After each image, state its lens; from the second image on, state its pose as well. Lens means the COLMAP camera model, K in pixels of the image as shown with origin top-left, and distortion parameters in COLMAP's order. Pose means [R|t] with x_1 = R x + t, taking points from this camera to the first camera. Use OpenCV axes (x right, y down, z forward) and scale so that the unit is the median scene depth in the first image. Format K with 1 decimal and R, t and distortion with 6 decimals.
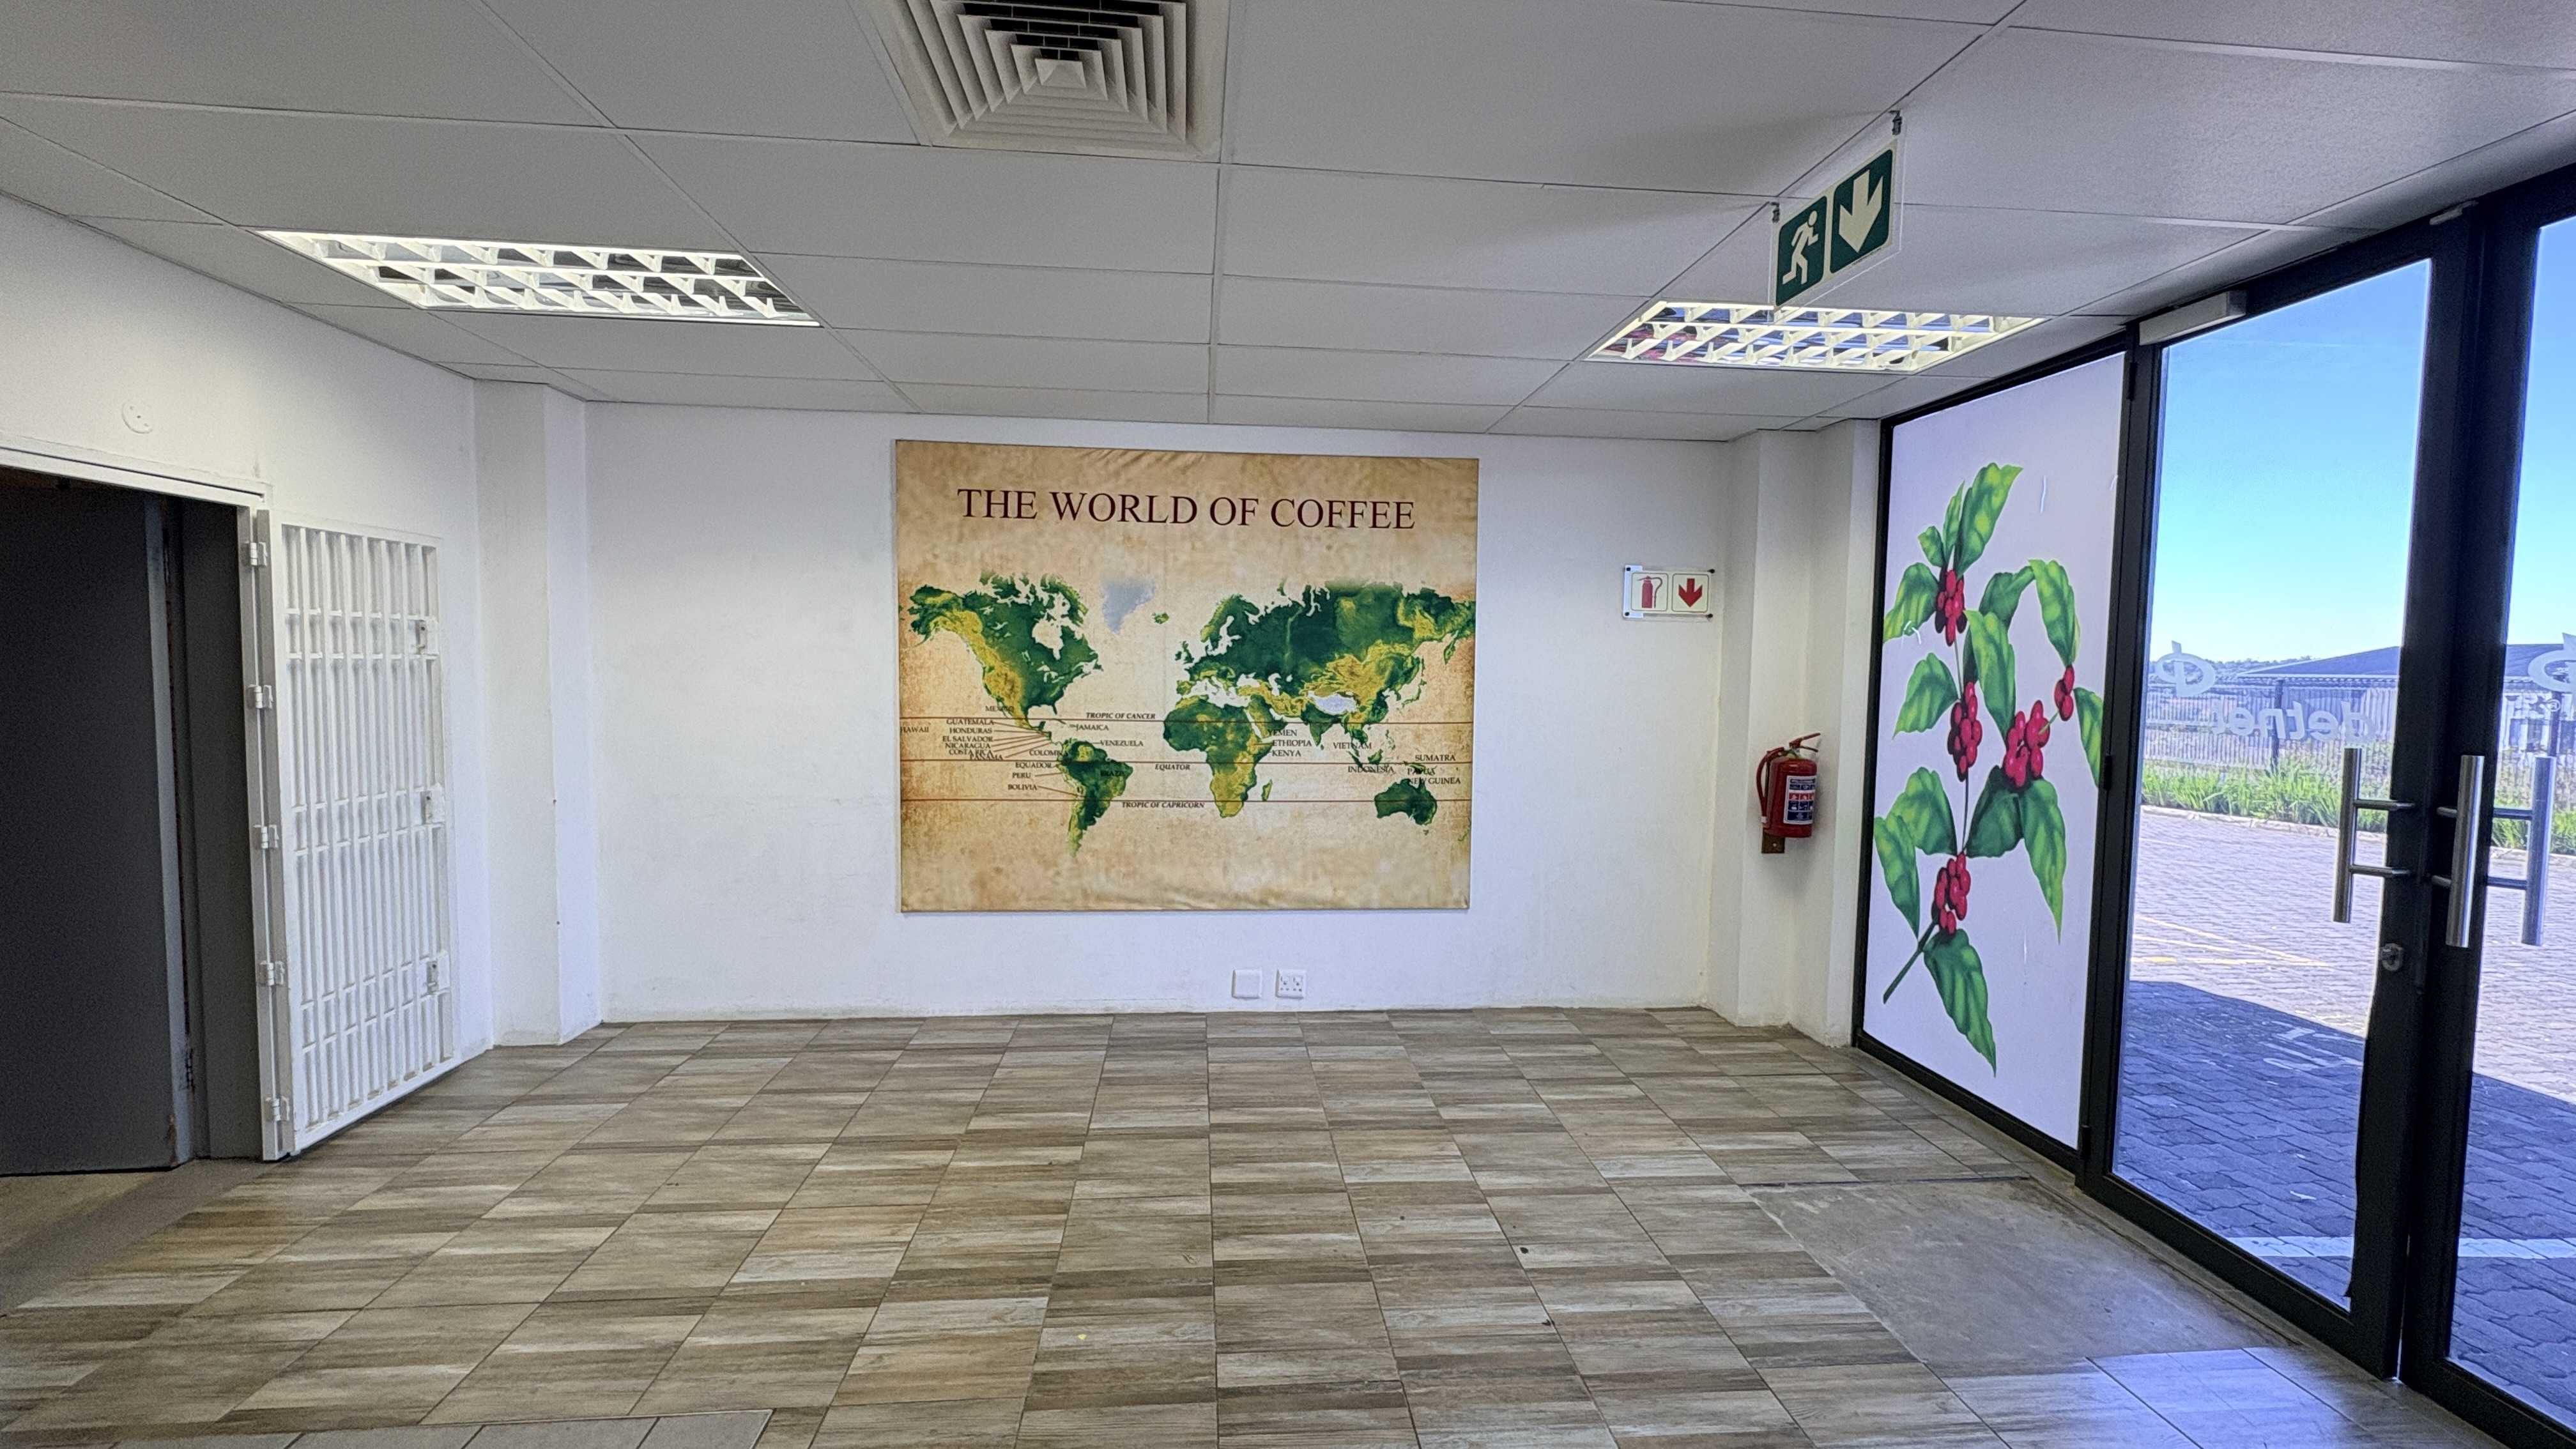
lens RADIAL K [[1023.1, 0, 1286.3], [0, 1023.1, 725.4], [0, 0, 1]] dist [-0.000072, -0.000416]
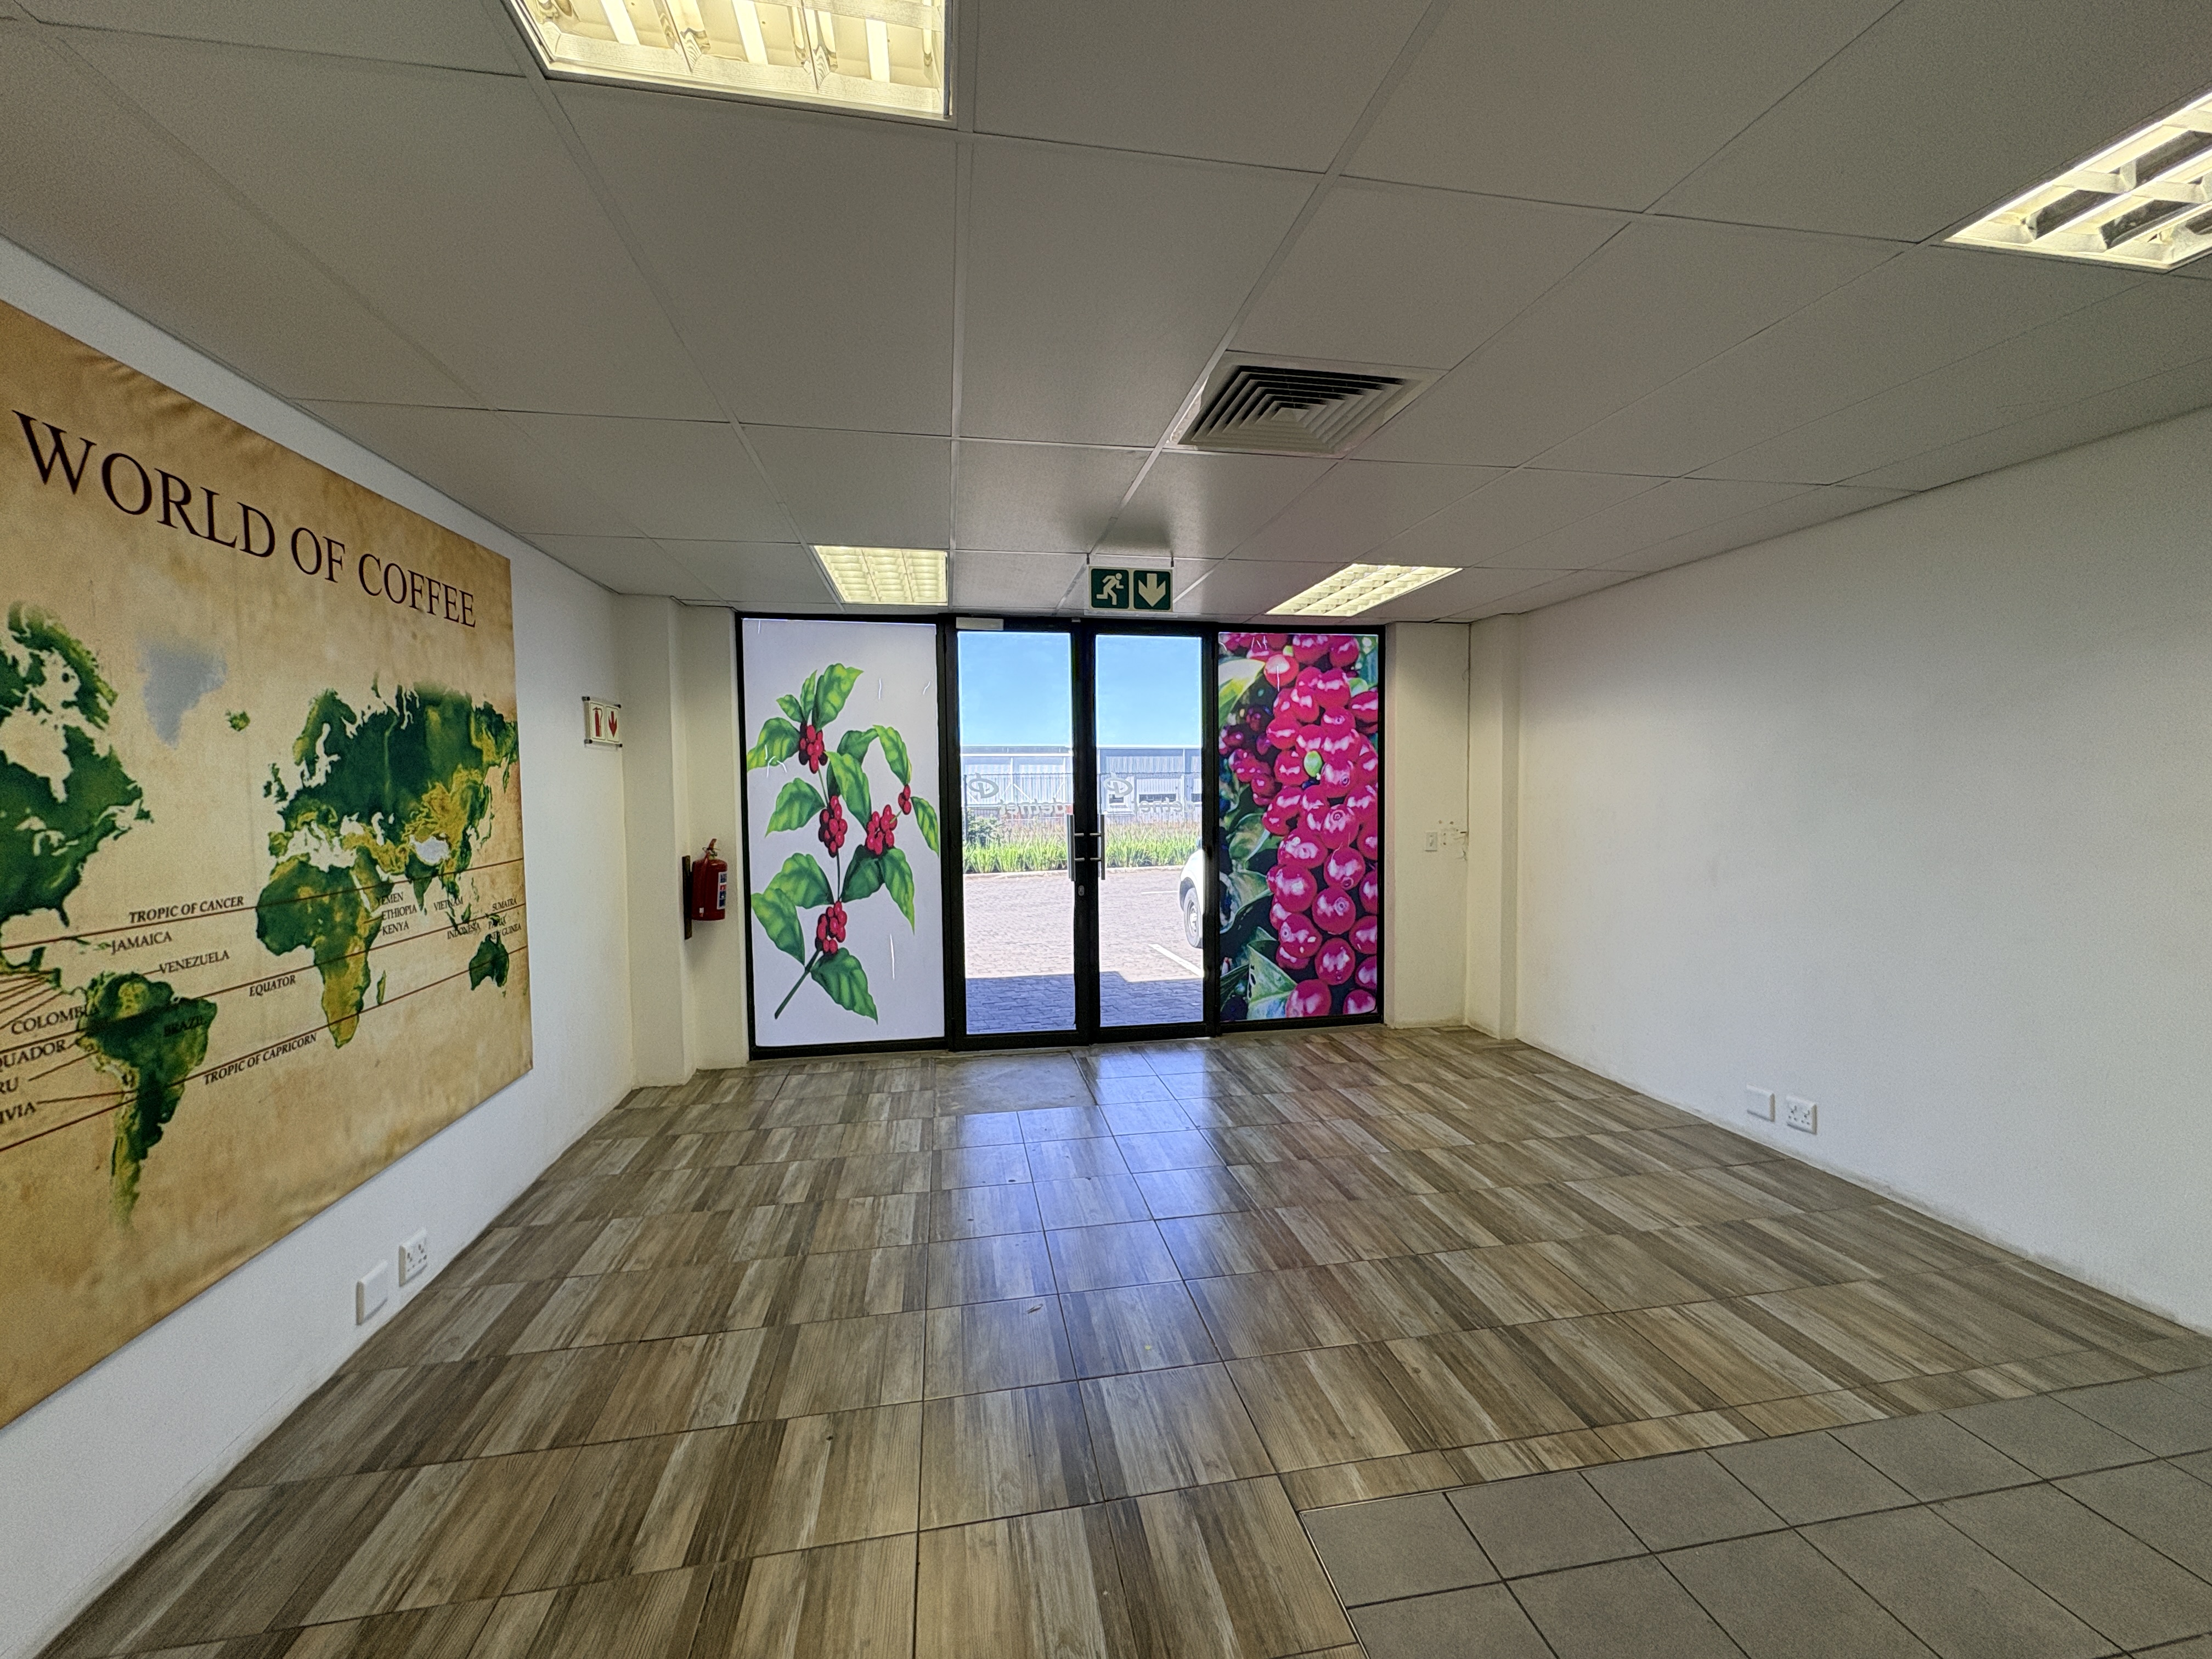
lens RADIAL K [[879.9, 0, 1103.2], [0, 879.9, 829.6], [0, 0, 1]] dist [-0.000967, -0.000210]
pose [[-0.089224, -0.063917, 0.993959, -0.640184], [0.067689, 0.995243, 0.070076, -0.048863], [-0.993709, 0.073532, -0.084473, 0.587856]]
